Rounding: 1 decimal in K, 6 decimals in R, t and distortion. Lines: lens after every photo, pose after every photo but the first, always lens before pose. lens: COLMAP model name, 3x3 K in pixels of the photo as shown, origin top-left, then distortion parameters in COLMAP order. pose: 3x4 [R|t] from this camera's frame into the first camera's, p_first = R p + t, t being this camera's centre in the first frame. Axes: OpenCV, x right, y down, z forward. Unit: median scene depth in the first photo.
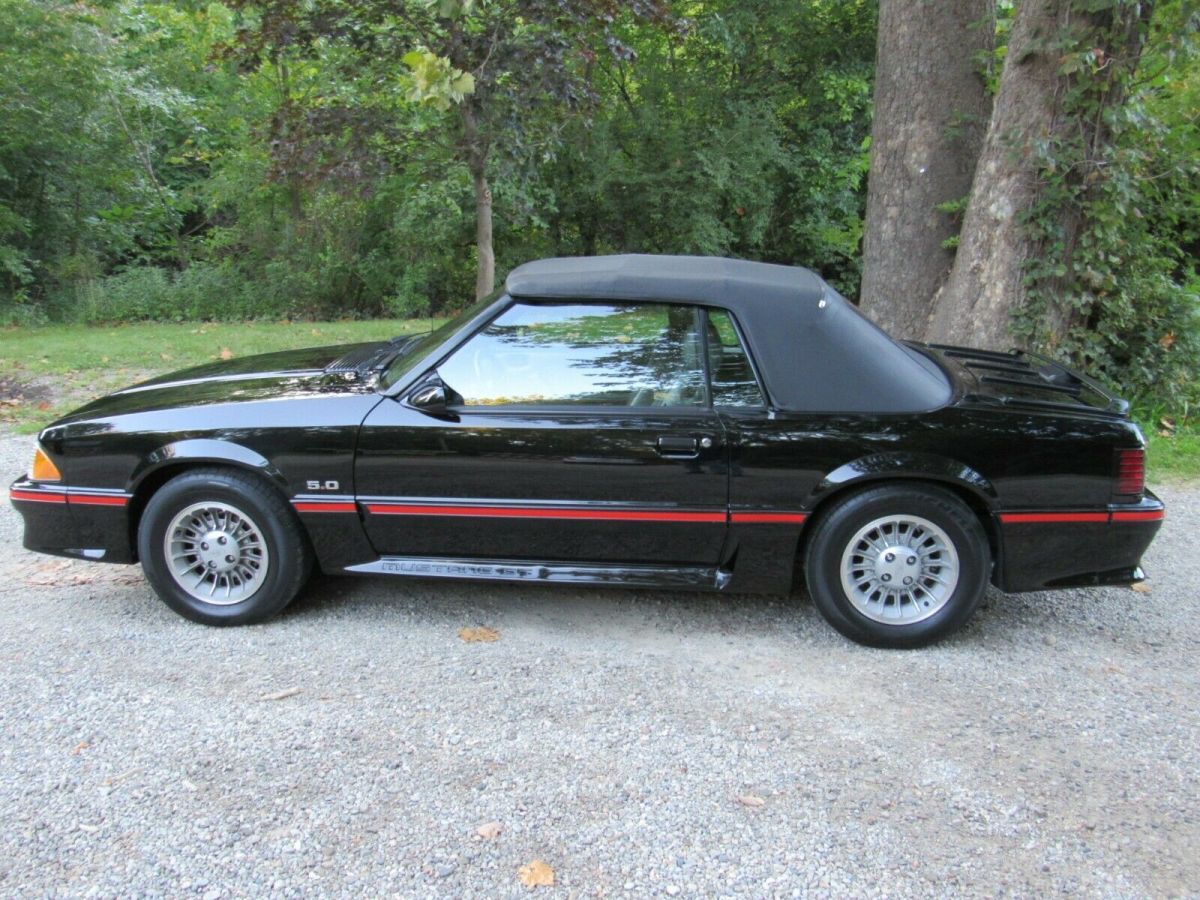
lens RADIAL K [[1039.0, 0, 600.0], [0, 1039.0, 450.0], [0, 0, 1]] dist [-0.038649, -0.004298]
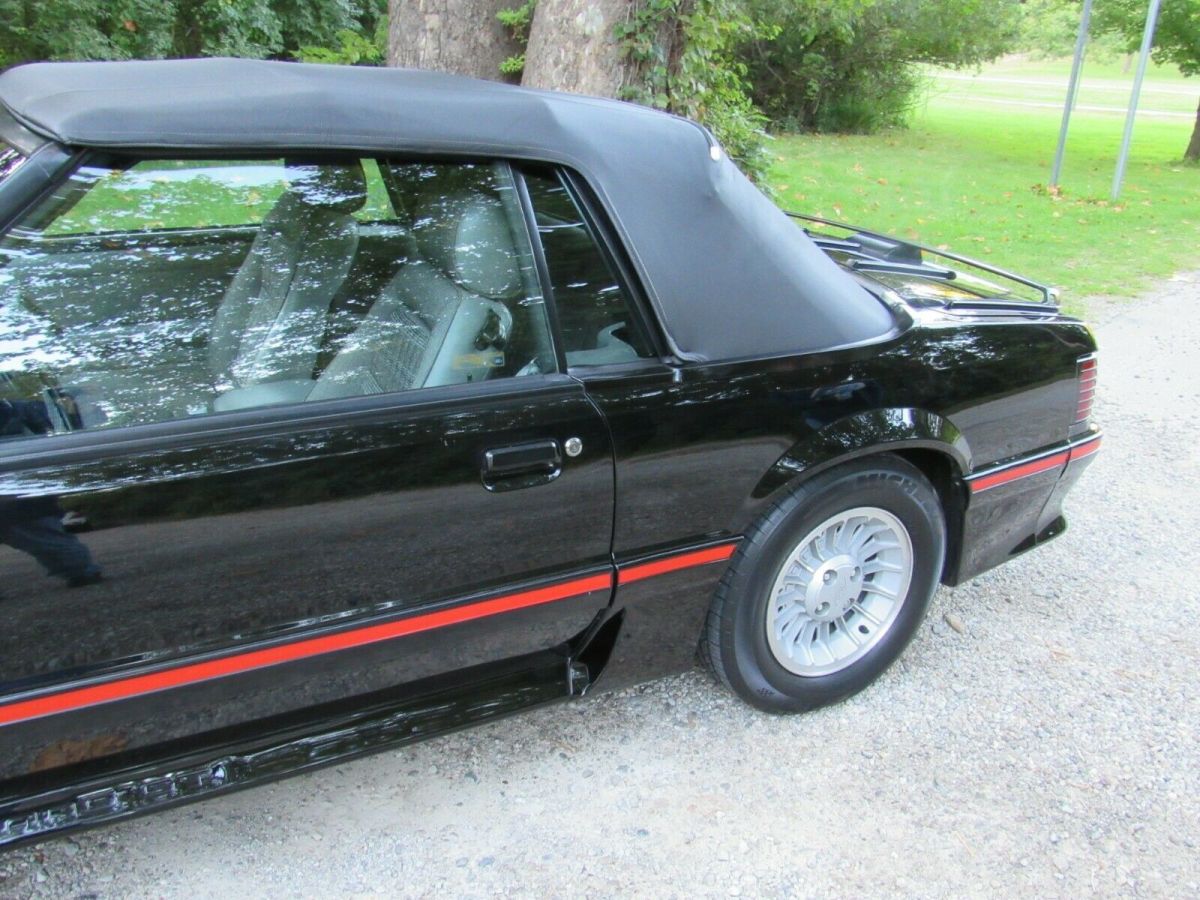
lens RADIAL K [[1039.0, 0, 600.0], [0, 1039.0, 450.0], [0, 0, 1]] dist [-0.038649, -0.004298]
pose [[0.829639, -0.167642, 0.532536, -0.079367], [0.087233, 0.981062, 0.172938, -0.047476], [-0.551443, -0.097021, 0.828552, 0.309444]]
